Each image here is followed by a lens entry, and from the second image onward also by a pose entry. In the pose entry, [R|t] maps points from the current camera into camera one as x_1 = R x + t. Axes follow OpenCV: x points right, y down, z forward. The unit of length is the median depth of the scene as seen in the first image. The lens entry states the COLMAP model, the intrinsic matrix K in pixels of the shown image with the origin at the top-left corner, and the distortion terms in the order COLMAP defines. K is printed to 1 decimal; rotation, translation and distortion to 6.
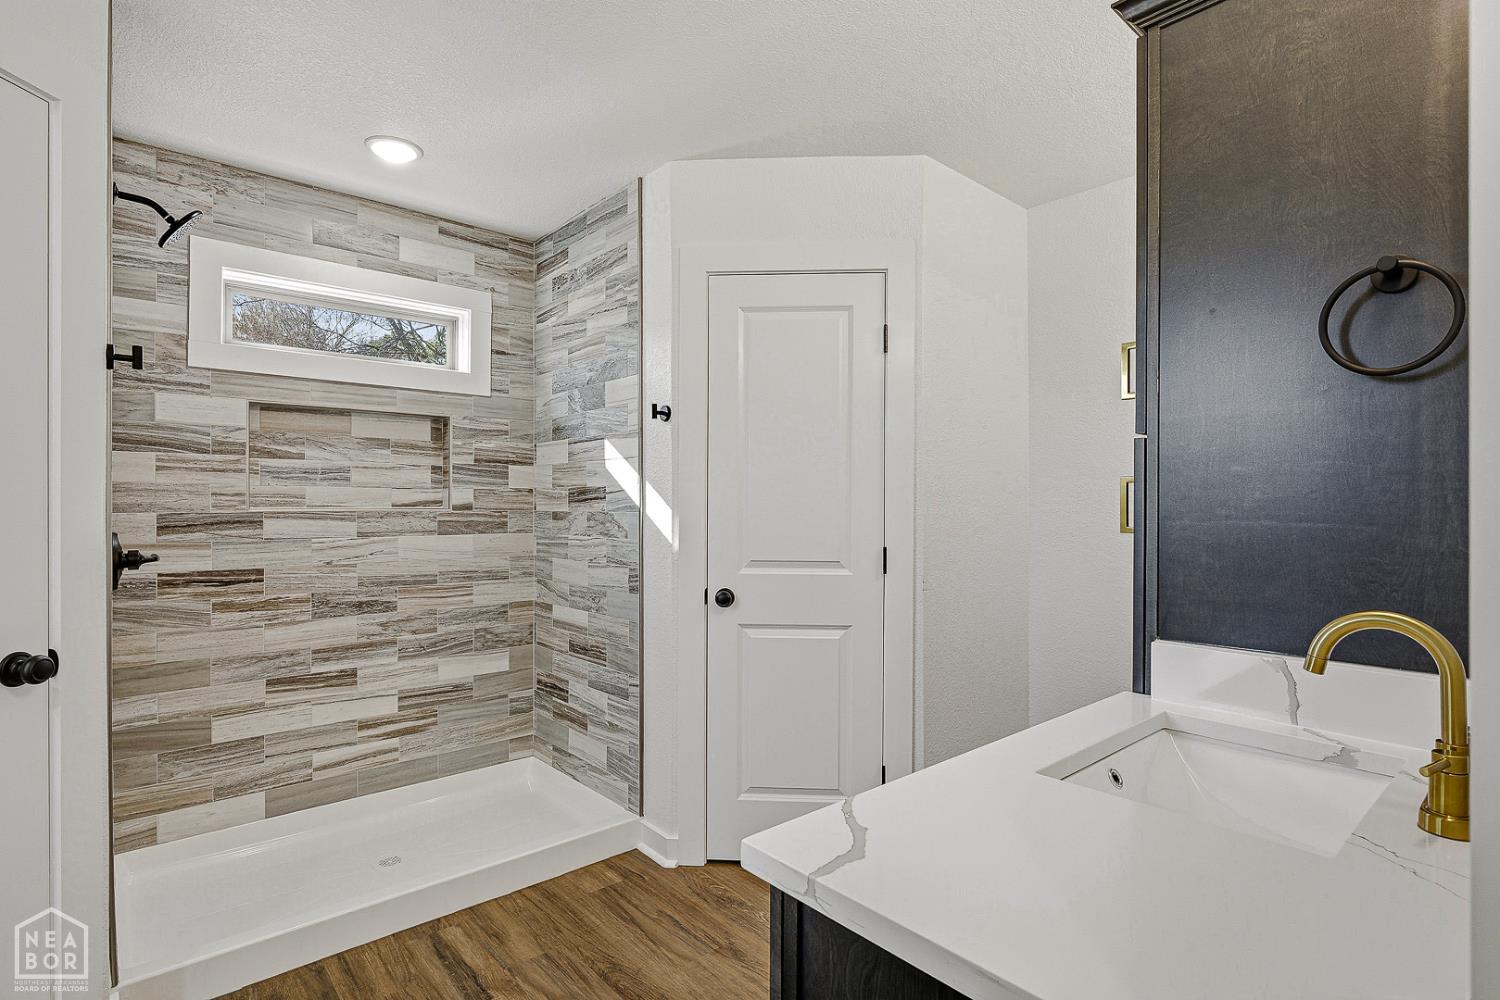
lens RADIAL K [[735.0, 0, 747.9], [0, 735.0, 508.8], [0, 0, 1]] dist [-0.012490, 0.004122]
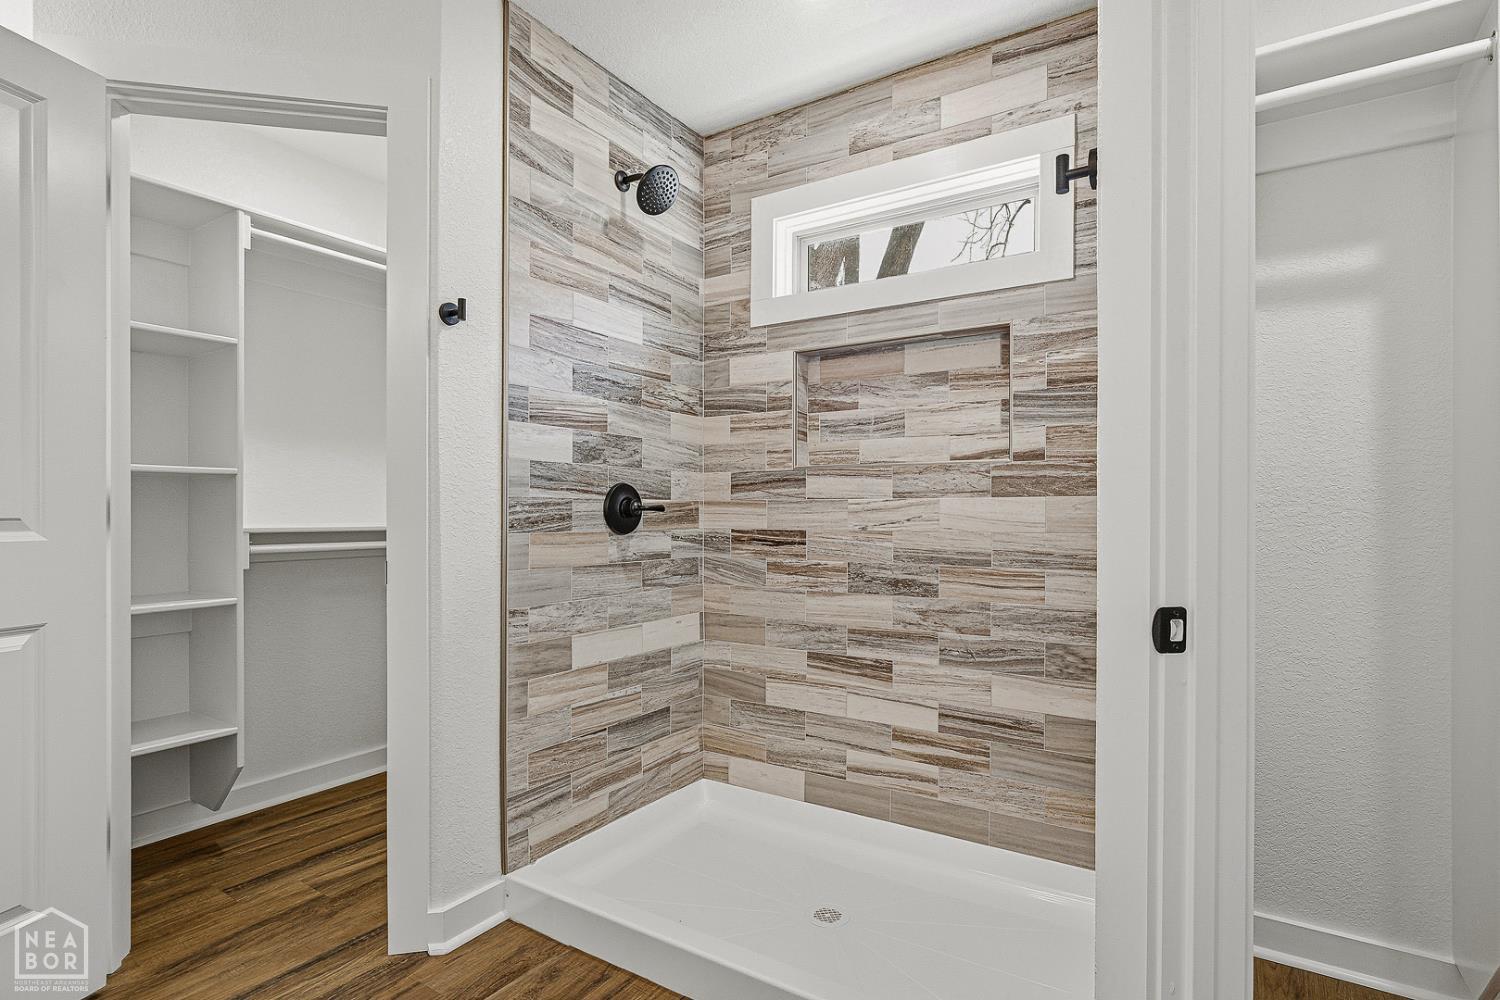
lens RADIAL K [[735.0, 0, 749.9], [0, 735.0, 508.3], [0, 0, 1]] dist [-0.012490, 0.004122]
pose [[0.288577, 0.001604, -0.957455, 0.194261], [-0.000599, 0.999999, 0.001495, 0.049690], [0.957457, 0.000142, 0.288577, 0.630467]]
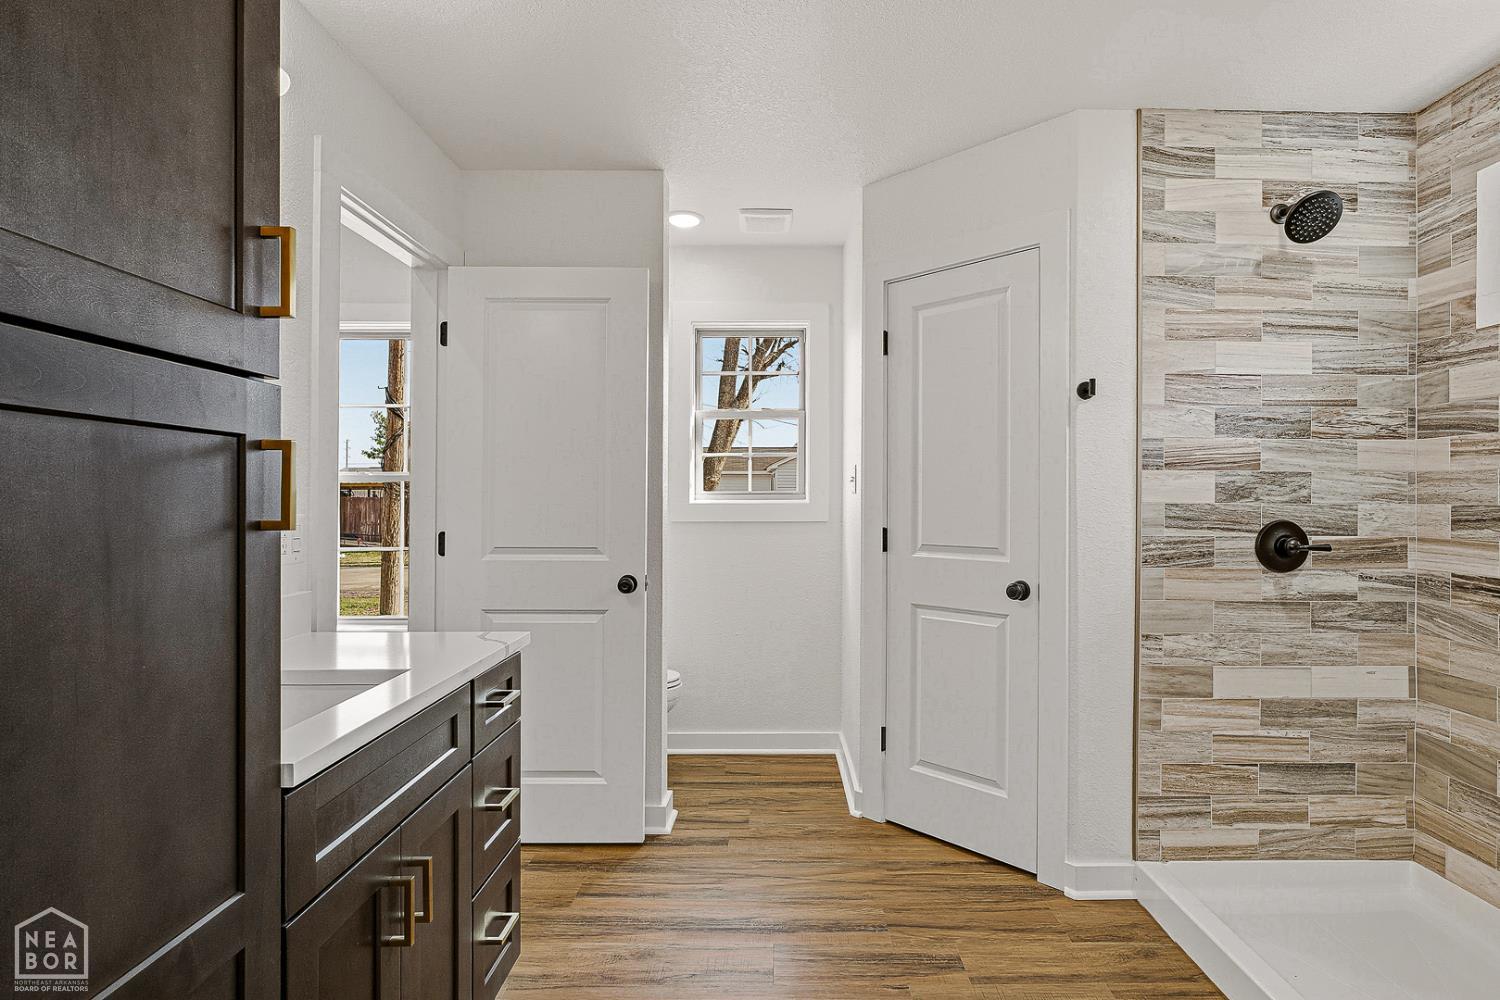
lens RADIAL K [[735.0, 0, 809.0], [0, 735.0, 497.3], [0, 0, 1]] dist [-0.012490, 0.004122]
pose [[-0.610004, -0.005047, -0.792382, 0.321561], [-0.003937, 0.999987, -0.003339, 0.002290], [0.792388, 0.001083, -0.610016, 0.810367]]
